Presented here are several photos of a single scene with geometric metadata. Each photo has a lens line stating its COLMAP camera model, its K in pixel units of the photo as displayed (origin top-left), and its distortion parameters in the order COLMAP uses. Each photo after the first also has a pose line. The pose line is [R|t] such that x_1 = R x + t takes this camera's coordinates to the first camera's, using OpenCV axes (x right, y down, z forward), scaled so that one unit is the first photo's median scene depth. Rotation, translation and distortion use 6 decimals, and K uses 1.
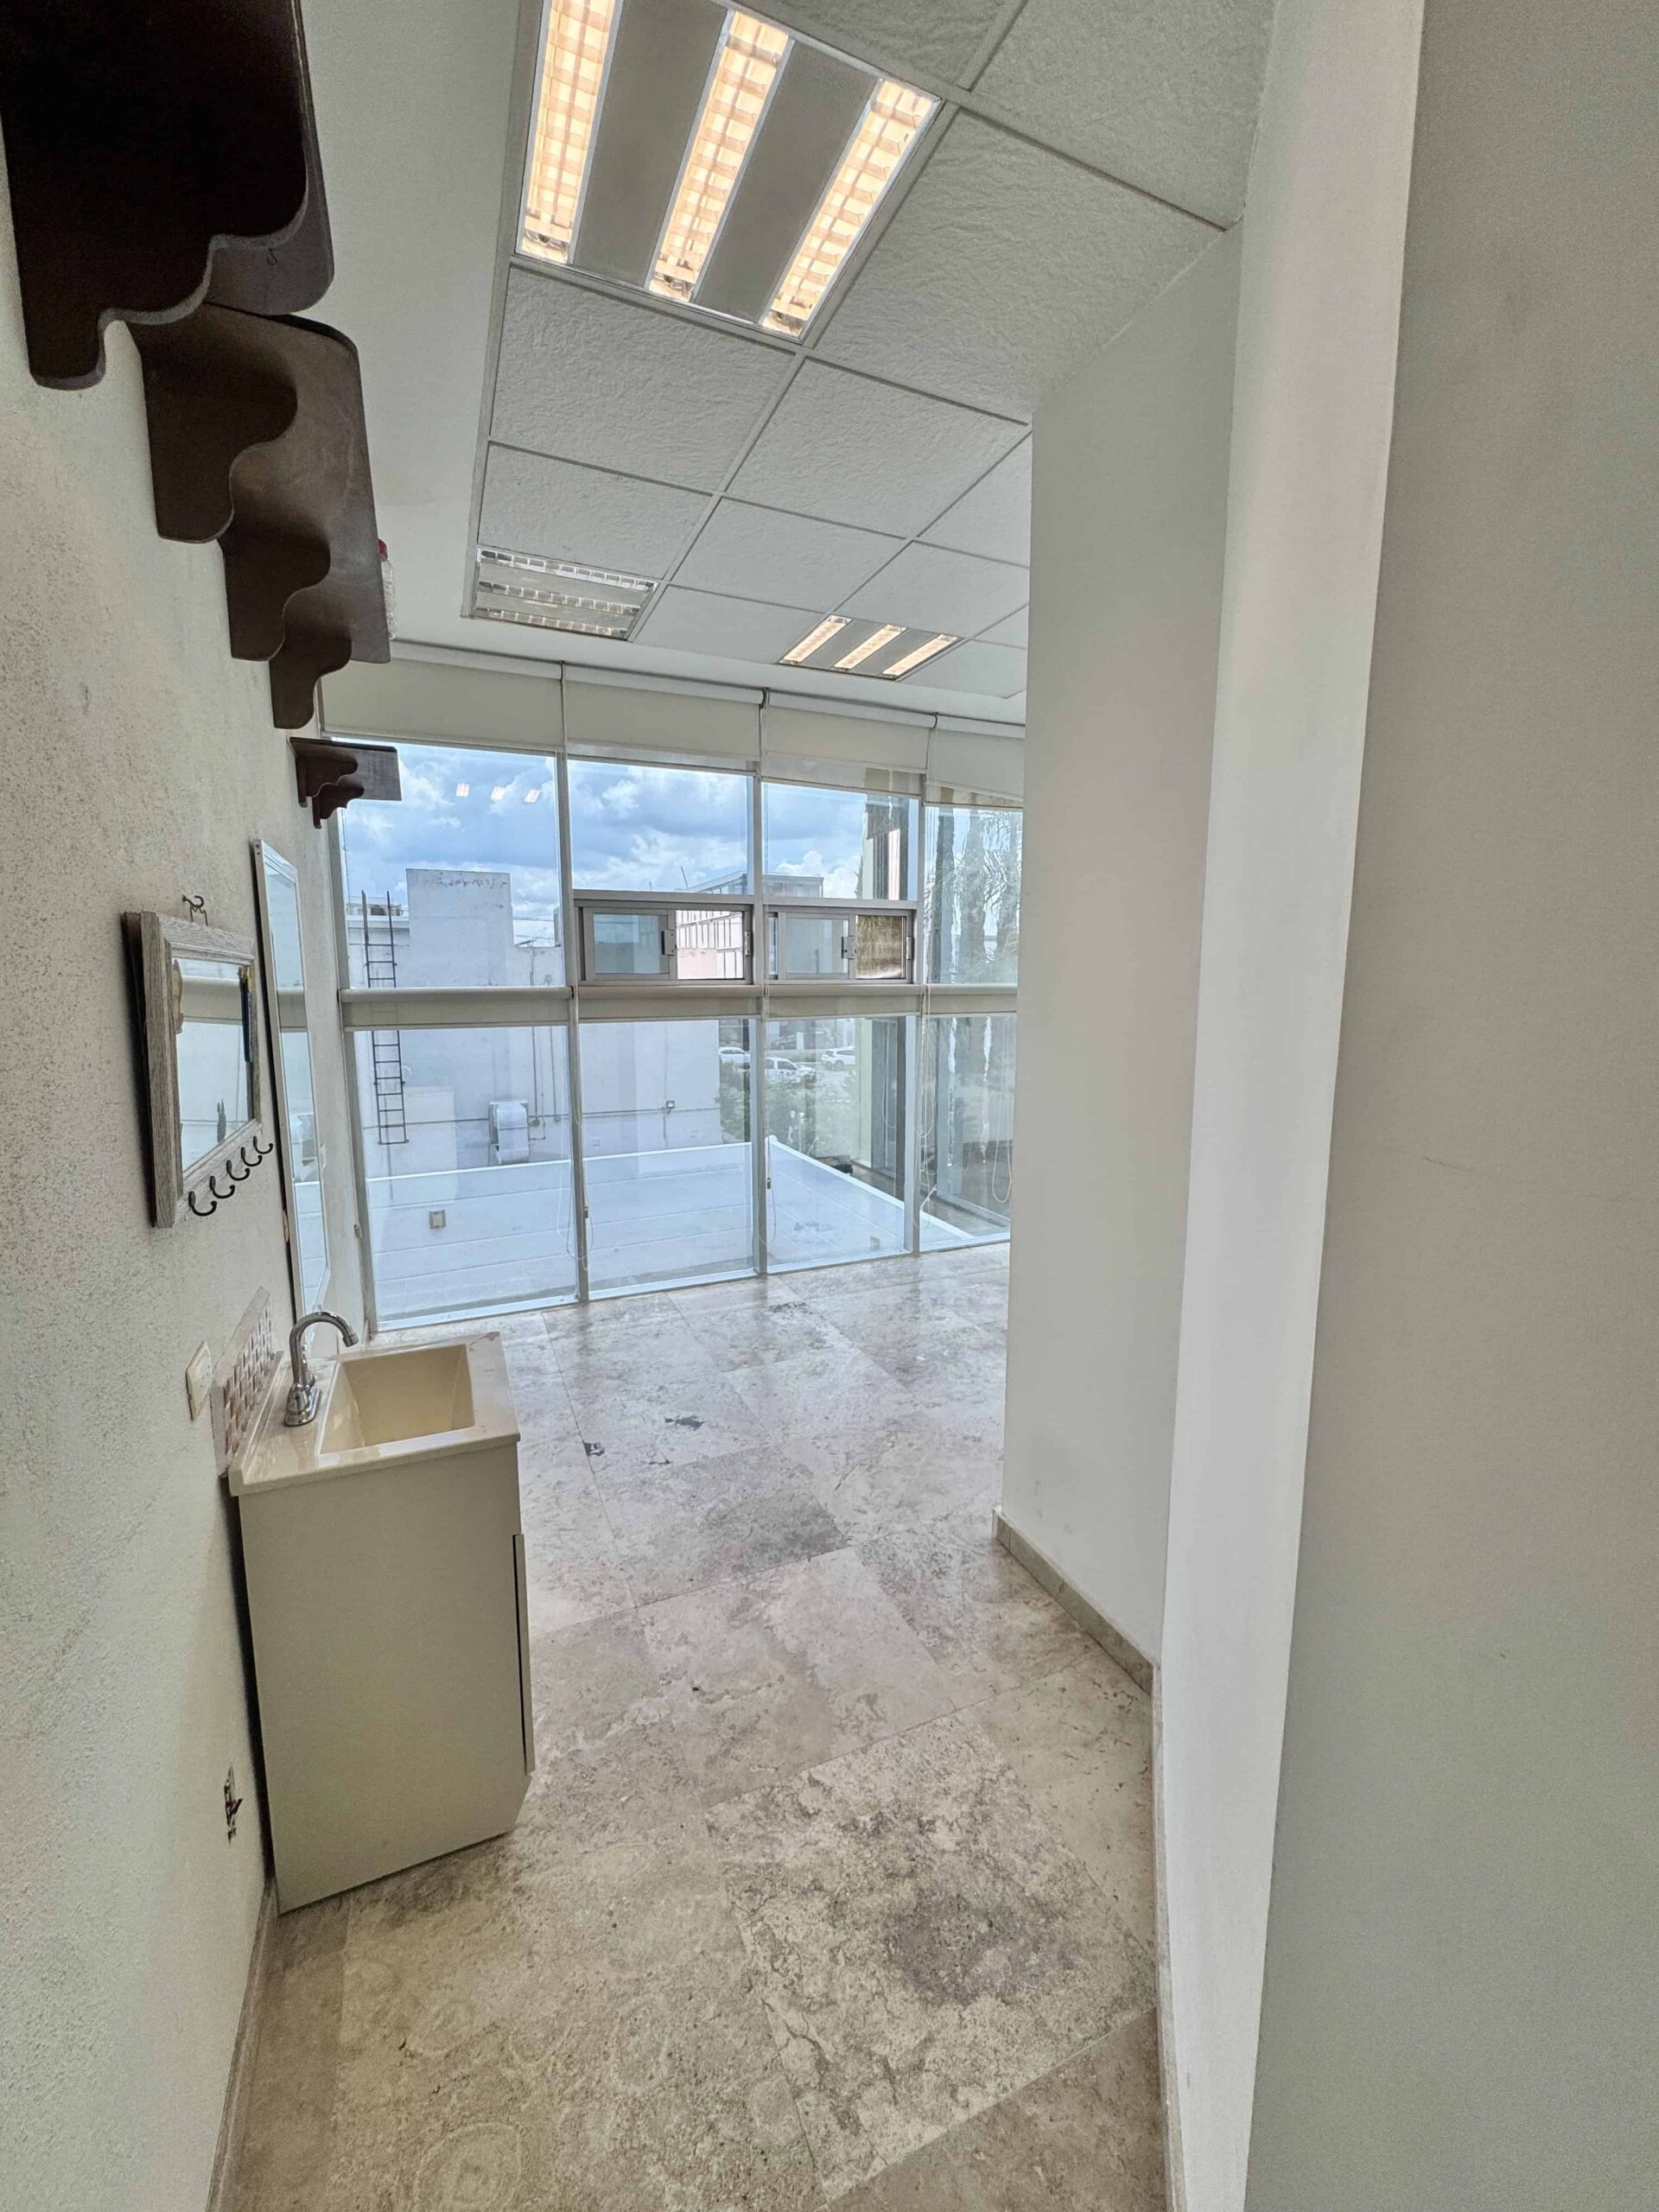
lens RADIAL K [[887.4, 0, 829.5], [0, 887.4, 1106.0], [0, 0, 1]] dist [-0.000420, -0.000092]
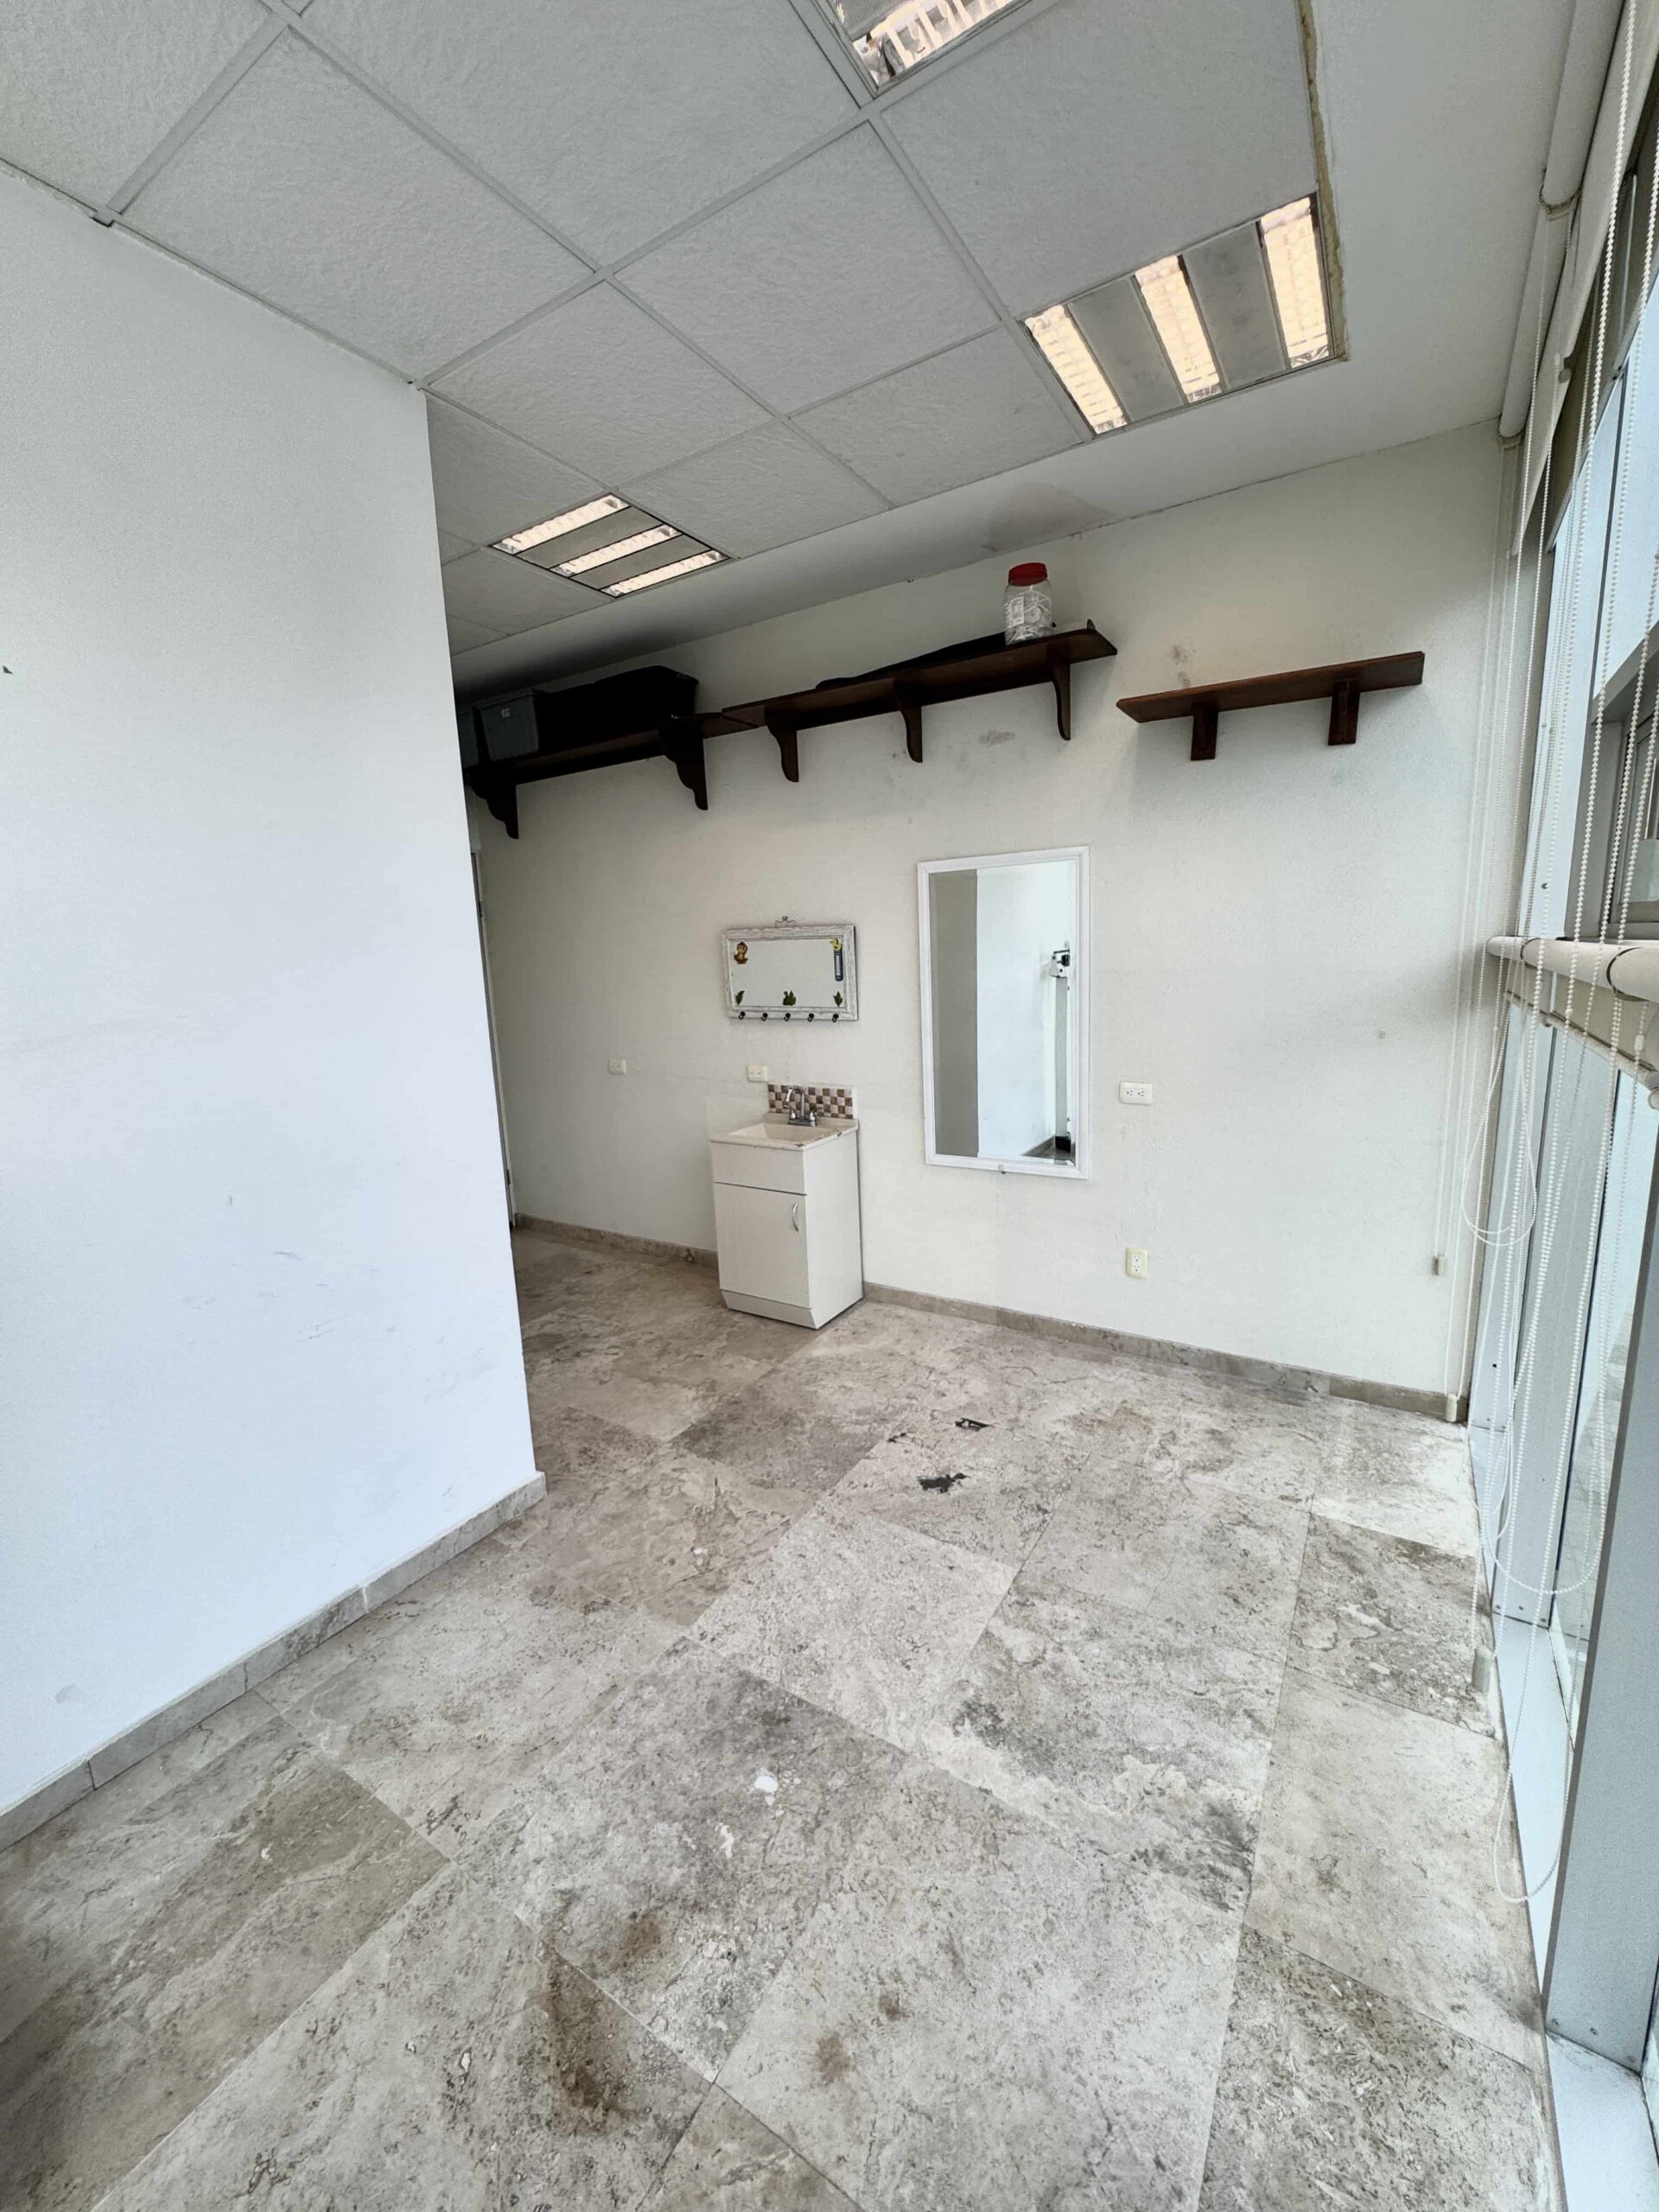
lens RADIAL K [[887.4, 0, 829.5], [0, 887.4, 1106.0], [0, 0, 1]] dist [-0.000420, -0.000092]
pose [[-0.835580, 0.126012, -0.534722, 0.379139], [-0.043938, 0.954891, 0.293687, -0.252786], [0.547609, 0.268894, -0.792351, 1.767342]]
